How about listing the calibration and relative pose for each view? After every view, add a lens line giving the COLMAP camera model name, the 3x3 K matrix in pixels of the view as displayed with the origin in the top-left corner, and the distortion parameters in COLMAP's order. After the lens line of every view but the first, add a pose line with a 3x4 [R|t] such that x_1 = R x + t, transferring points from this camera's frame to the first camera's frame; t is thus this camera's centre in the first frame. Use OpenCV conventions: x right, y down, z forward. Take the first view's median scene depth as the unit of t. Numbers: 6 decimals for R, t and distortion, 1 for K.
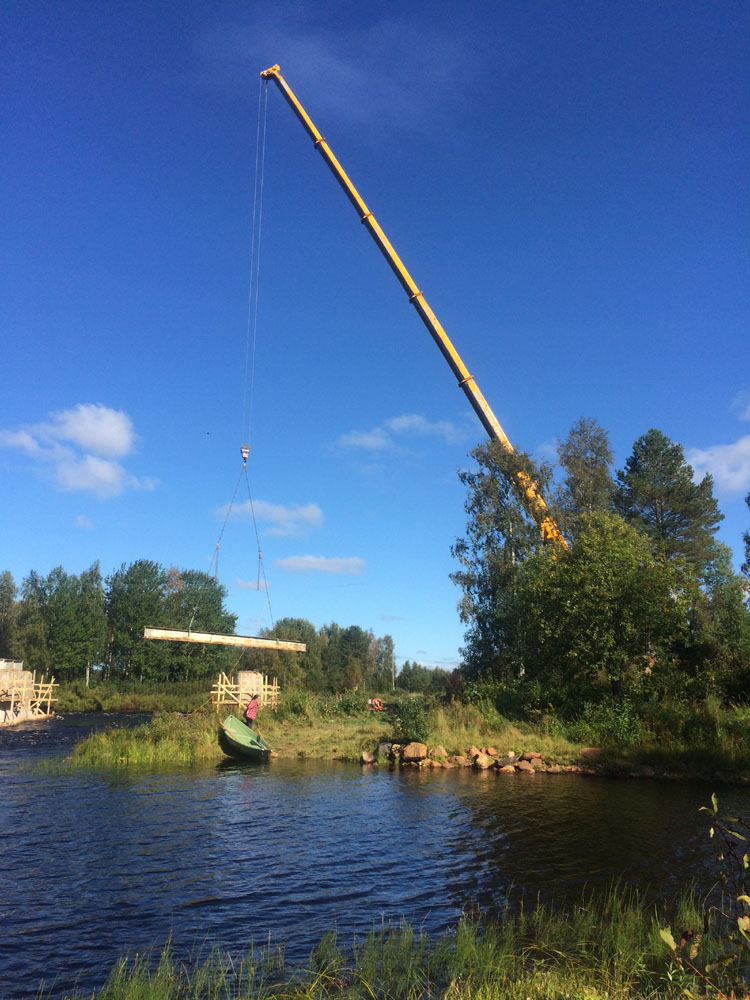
lens RADIAL K [[837.4, 0, 377.8], [0, 837.4, 499.7], [0, 0, 1]] dist [0.078040, -0.096496]
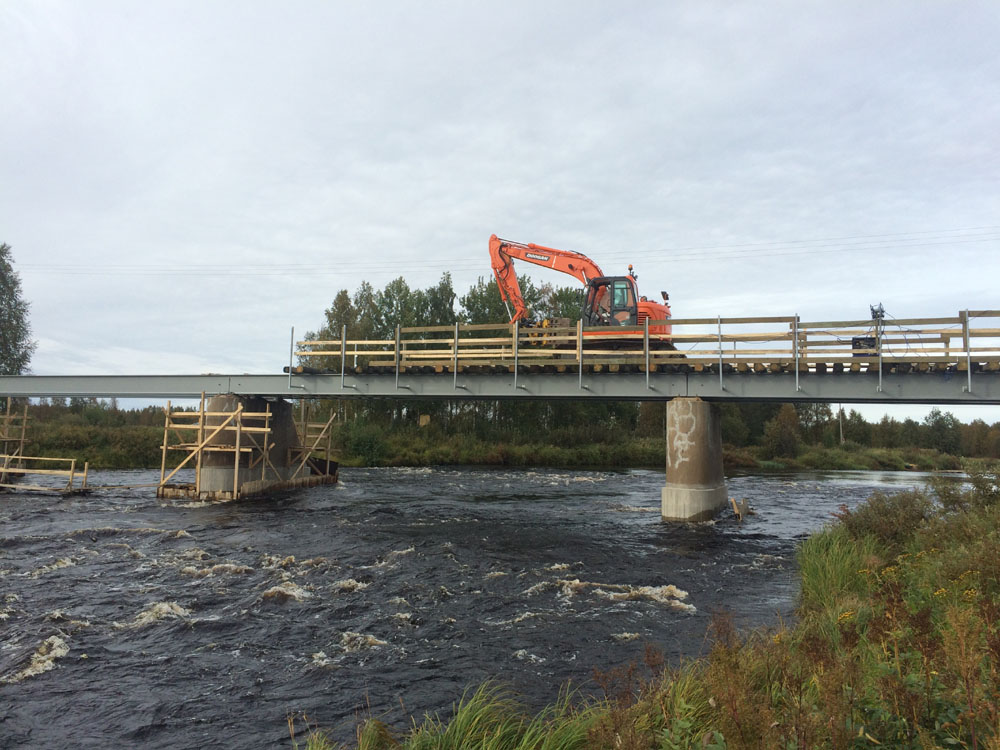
lens RADIAL K [[837.4, 0, 497.3], [0, 837.4, 372.8], [0, 0, 1]] dist [0.078040, -0.096496]
pose [[0.952112, -0.015398, -0.305362, -0.172444], [0.057873, 0.989752, 0.130540, 0.189282], [0.300223, -0.141961, 0.943246, 0.820840]]
